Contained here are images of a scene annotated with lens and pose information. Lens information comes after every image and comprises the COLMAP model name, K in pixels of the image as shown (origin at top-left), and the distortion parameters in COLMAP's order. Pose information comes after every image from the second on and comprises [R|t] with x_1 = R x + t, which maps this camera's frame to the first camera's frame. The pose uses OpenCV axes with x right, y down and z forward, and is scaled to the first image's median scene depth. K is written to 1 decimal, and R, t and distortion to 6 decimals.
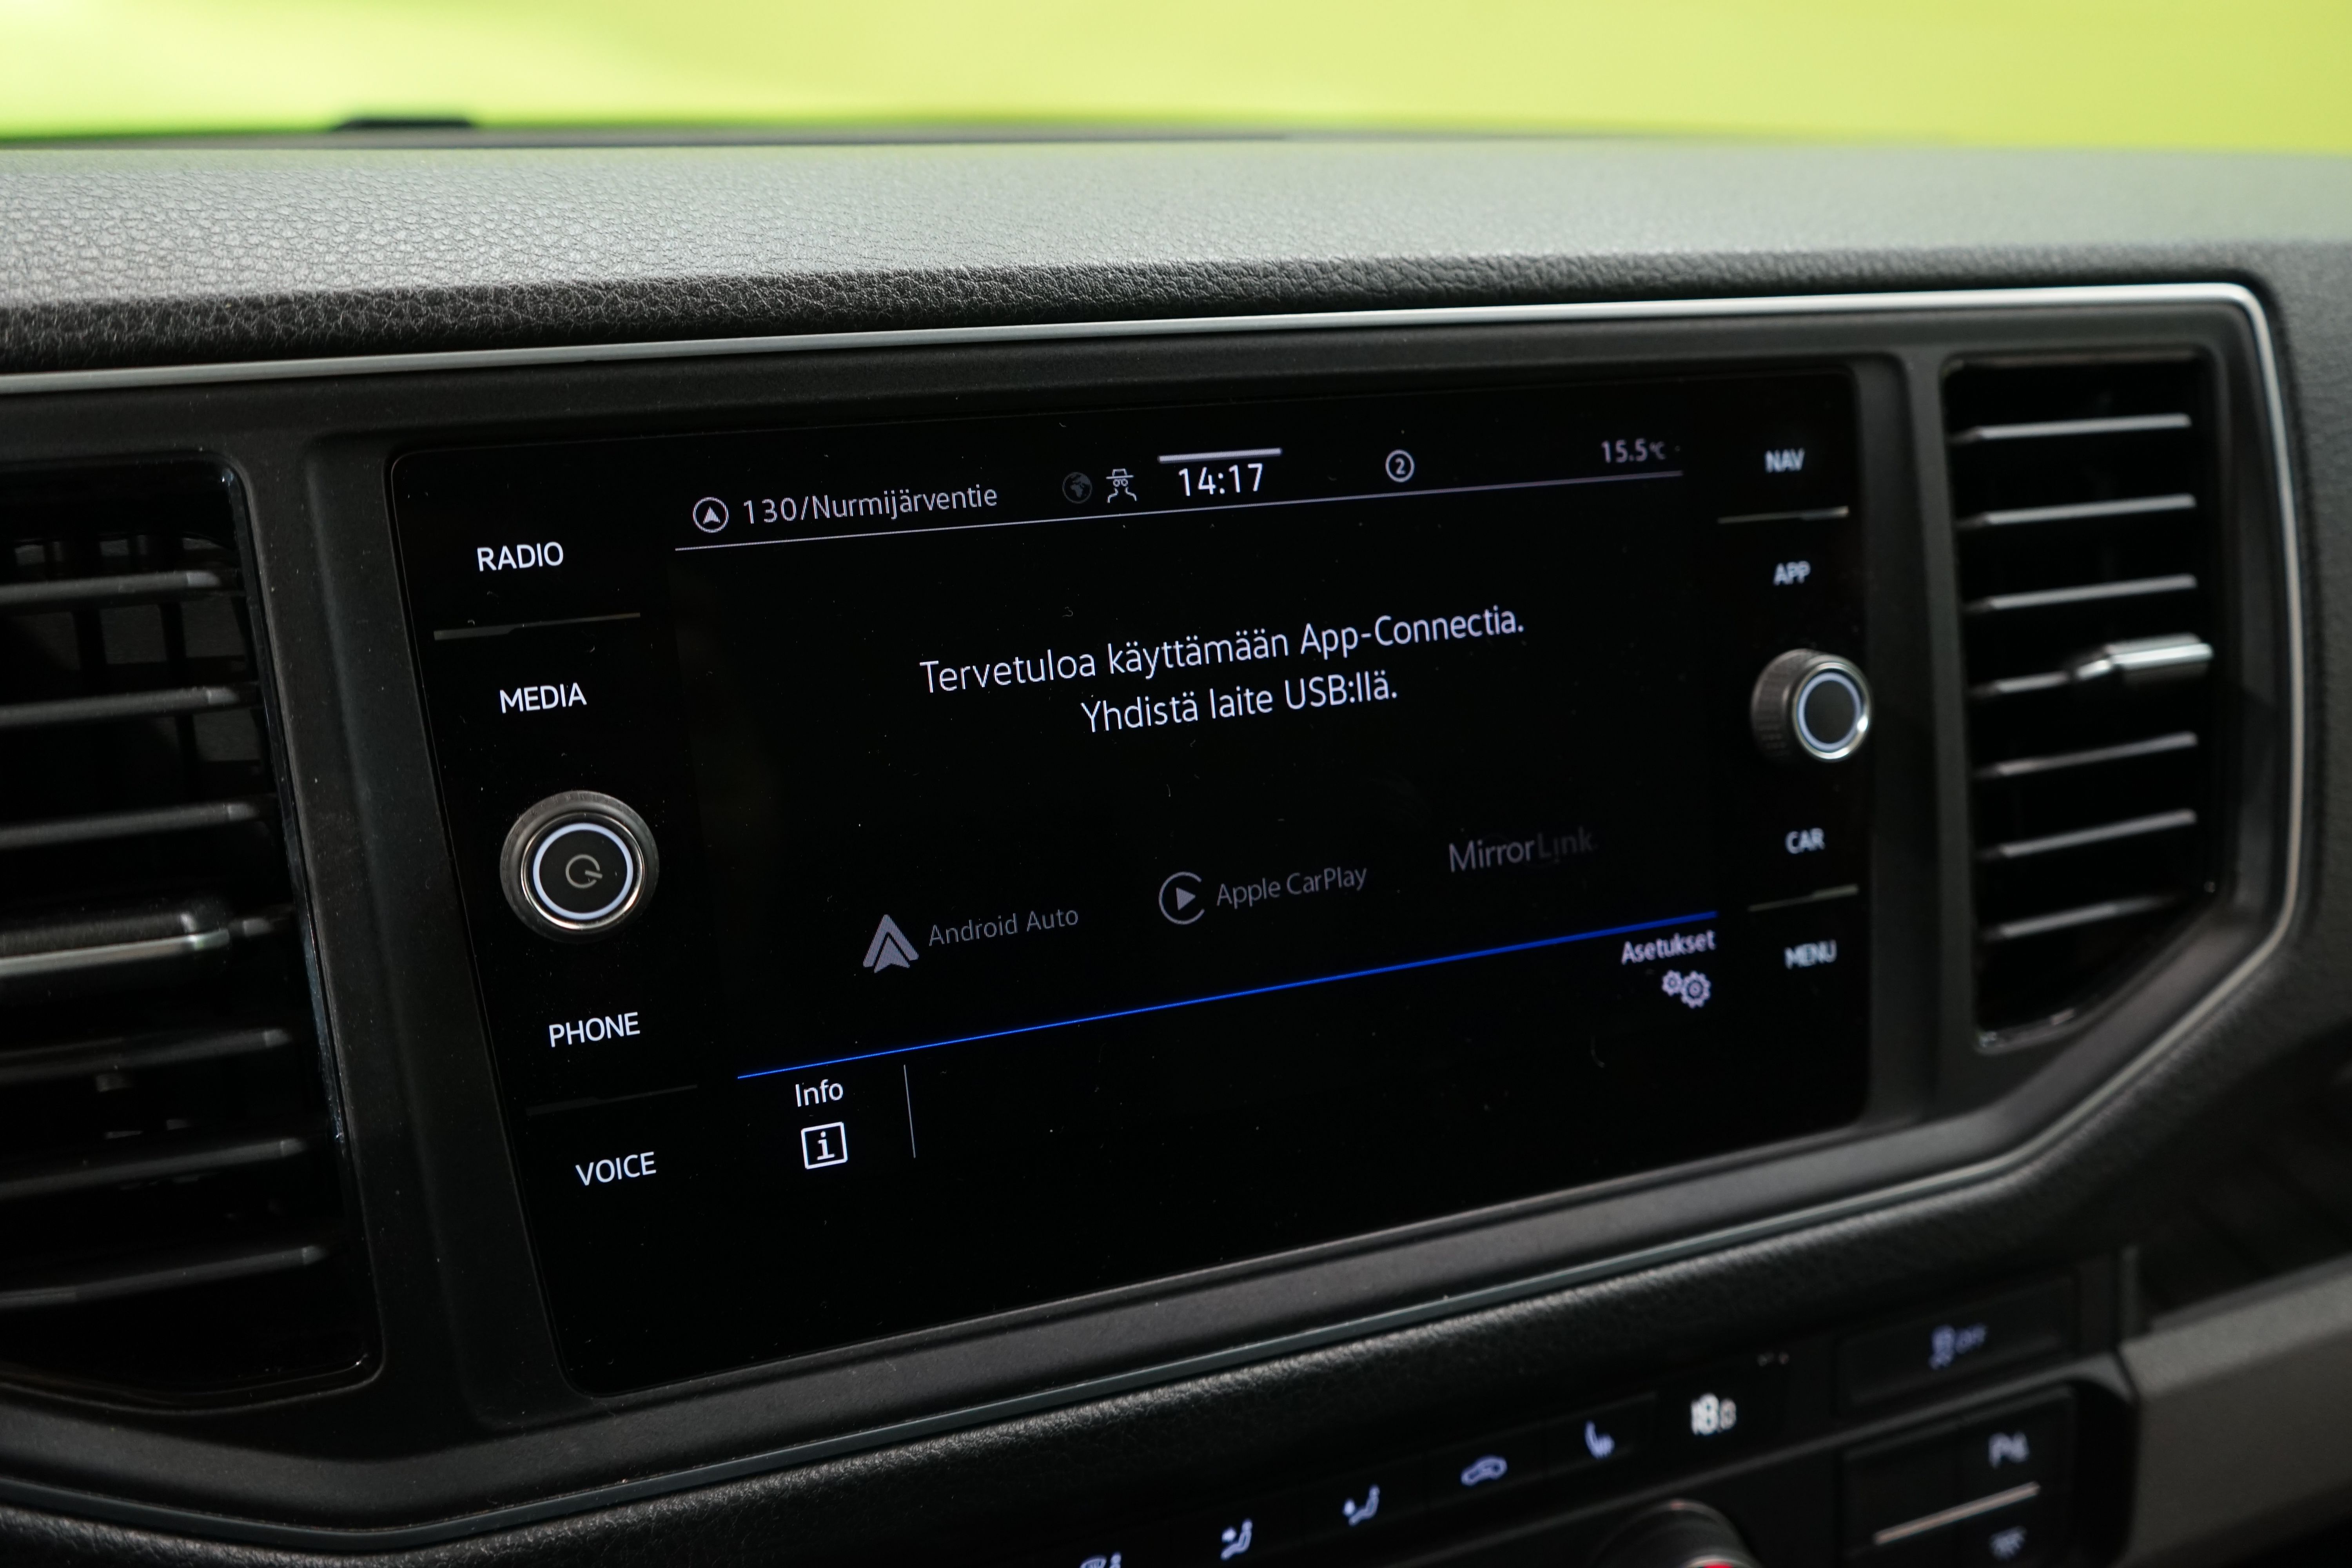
lens RADIAL K [[2051.7, 0, 1176.0], [0, 2051.7, 784.0], [0, 0, 1]] dist [-0.009492, -0.014505]
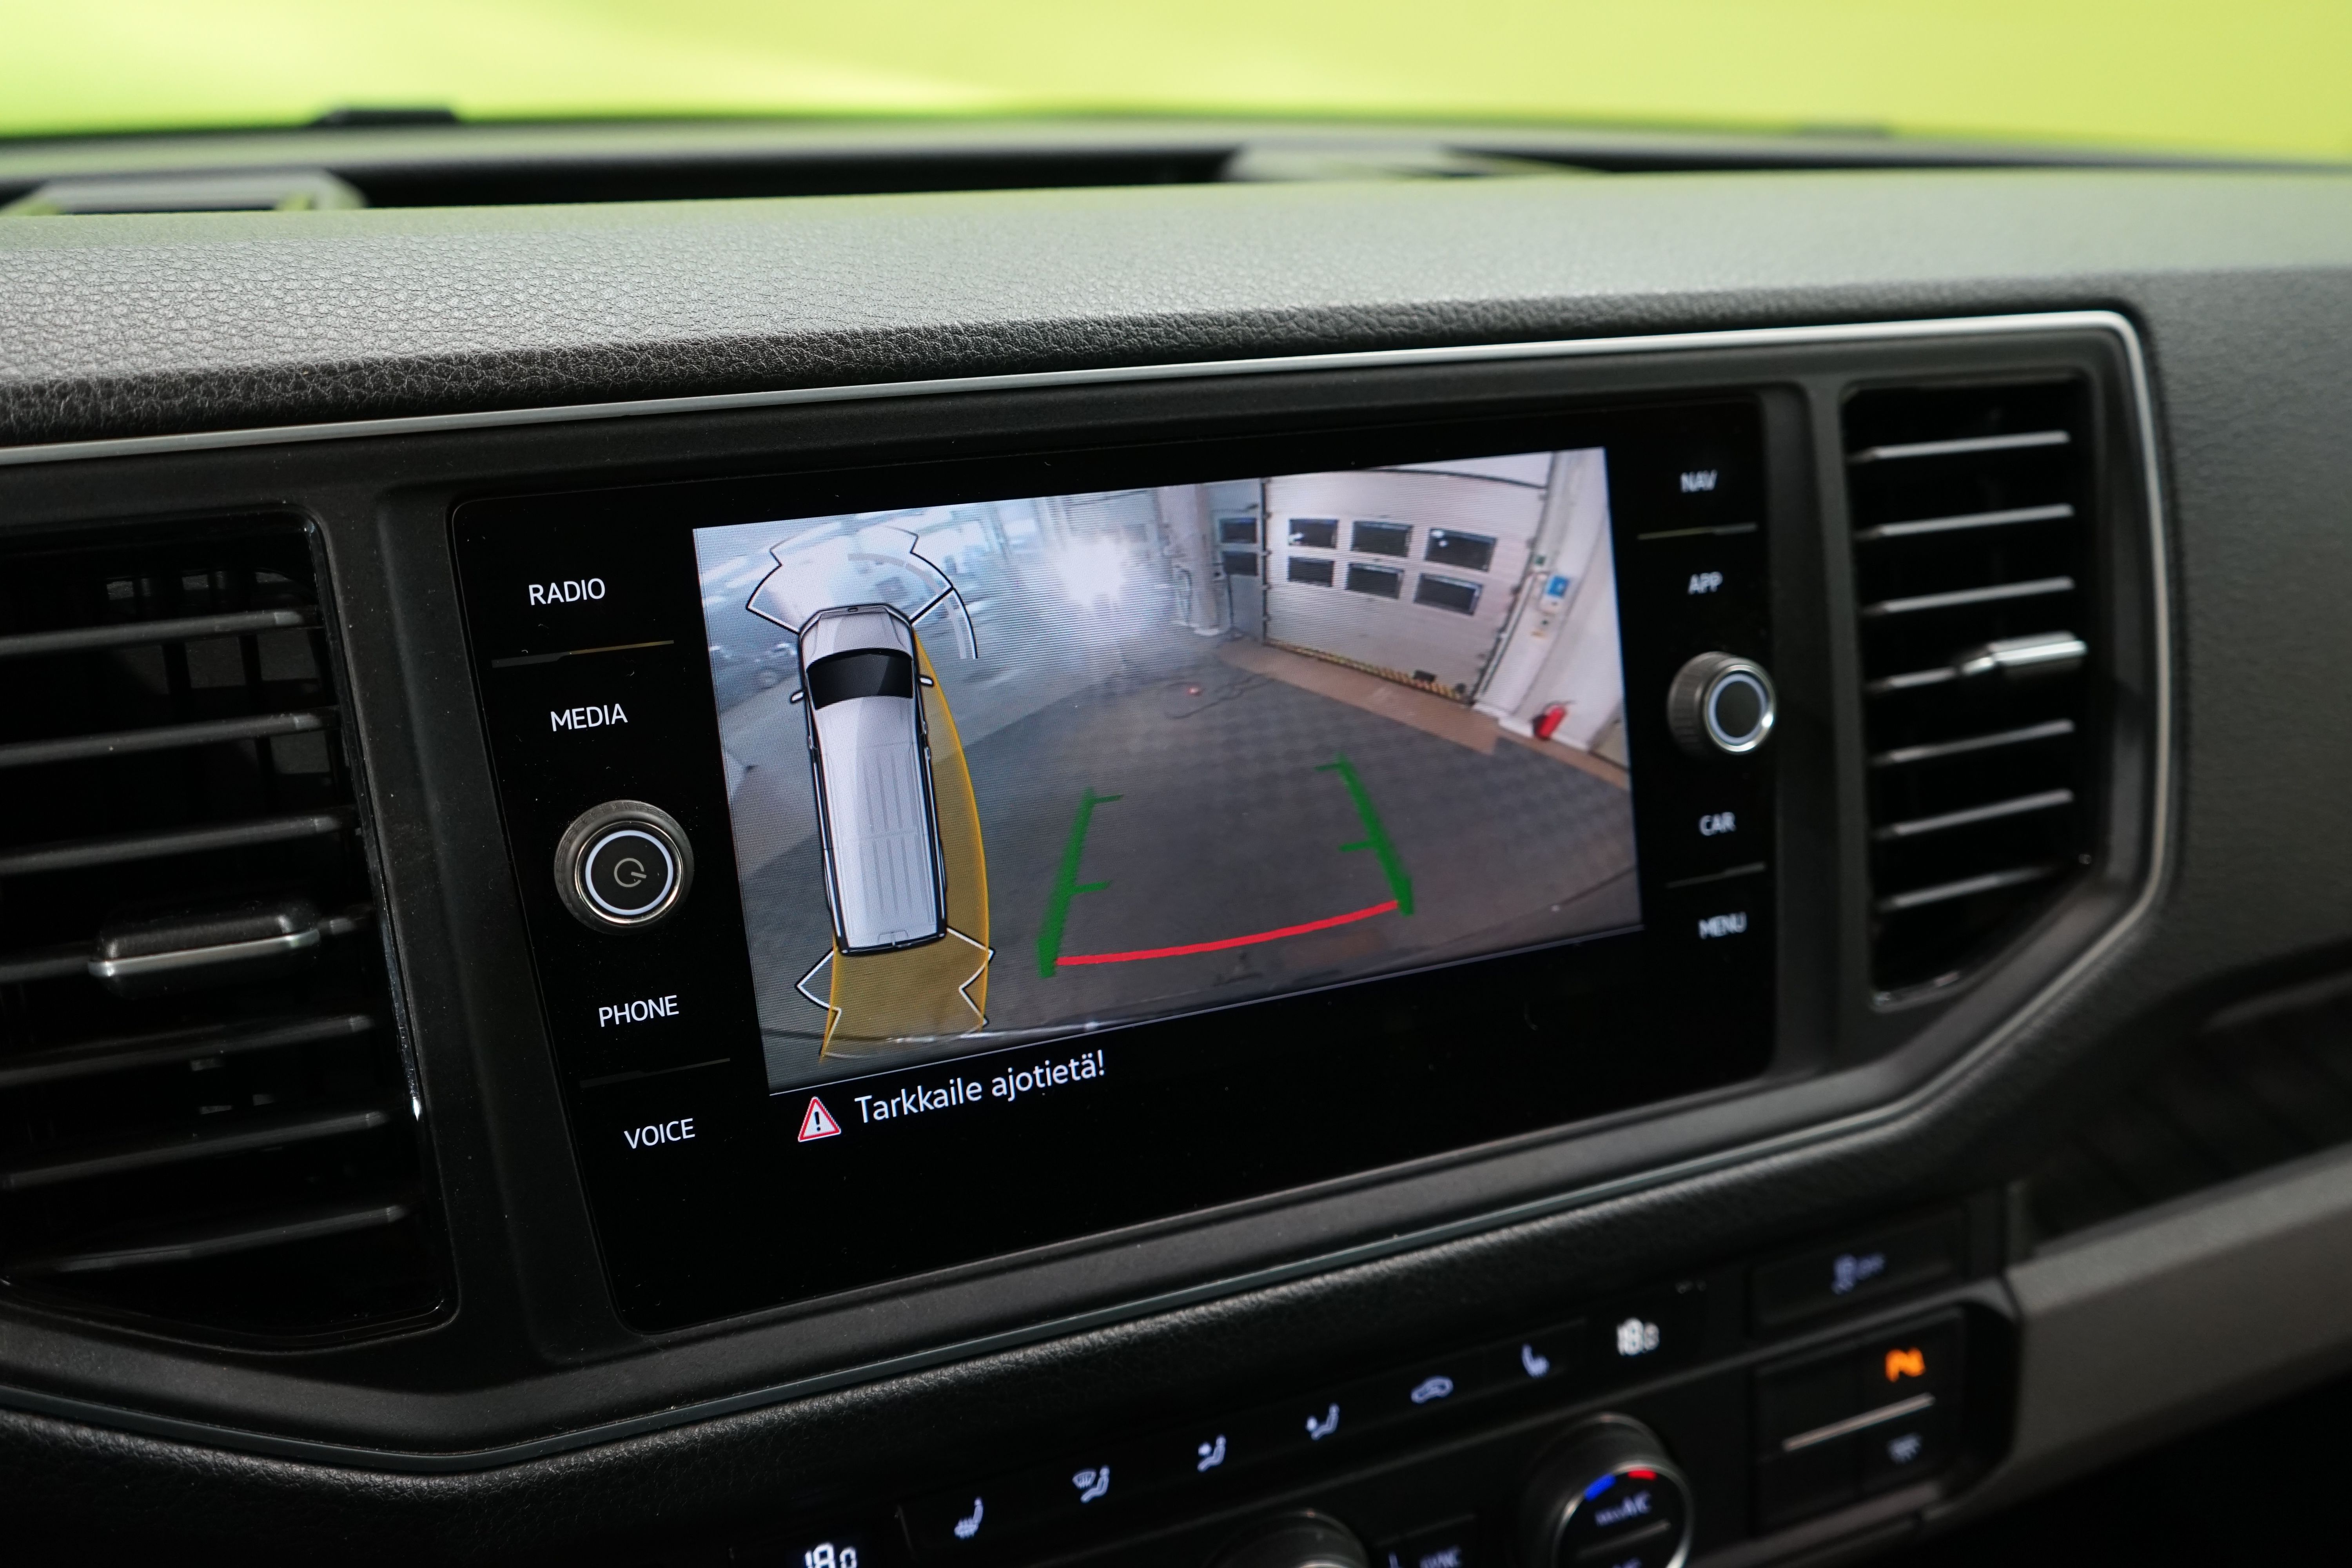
lens RADIAL K [[2051.7, 0, 1176.0], [0, 2051.7, 784.0], [0, 0, 1]] dist [-0.009492, -0.014505]
pose [[0.999776, -0.008581, 0.019322, -0.008680], [0.007989, 0.999503, 0.030499, -0.033799], [-0.019574, -0.030338, 0.999348, -0.117306]]
